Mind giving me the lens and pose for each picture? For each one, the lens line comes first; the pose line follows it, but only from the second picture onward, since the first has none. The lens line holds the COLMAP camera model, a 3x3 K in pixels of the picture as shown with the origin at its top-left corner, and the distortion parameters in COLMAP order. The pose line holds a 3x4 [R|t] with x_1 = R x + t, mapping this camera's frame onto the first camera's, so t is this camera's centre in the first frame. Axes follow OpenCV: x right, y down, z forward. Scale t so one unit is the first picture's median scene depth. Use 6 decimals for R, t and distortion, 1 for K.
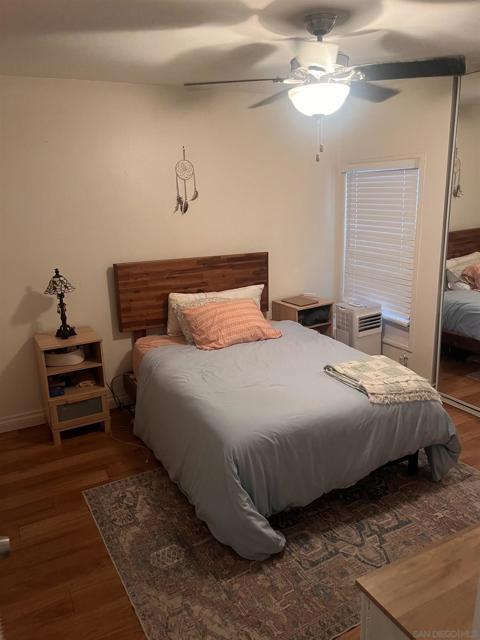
lens RADIAL K [[486.3, 0, 239.4], [0, 486.3, 321.9], [0, 0, 1]] dist [0.030494, -0.054755]
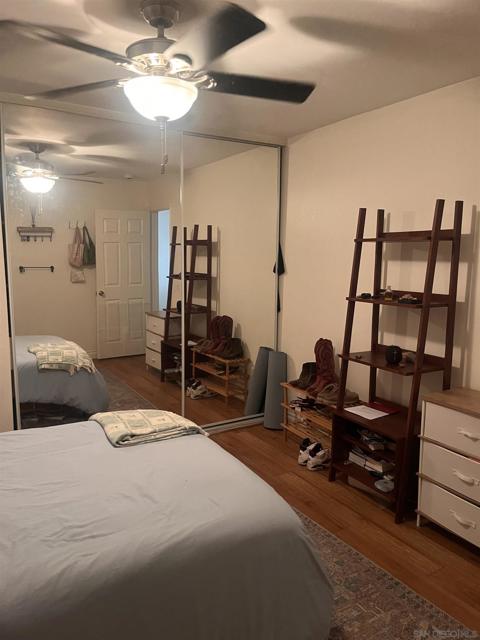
lens RADIAL K [[486.3, 0, 238.7], [0, 486.3, 317.4], [0, 0, 1]] dist [0.030494, -0.054755]
pose [[-0.027105, -0.106715, 0.993920, -0.596338], [0.253964, 0.960927, 0.110098, -0.135510], [-0.966834, 0.255404, 0.001055, 0.797899]]
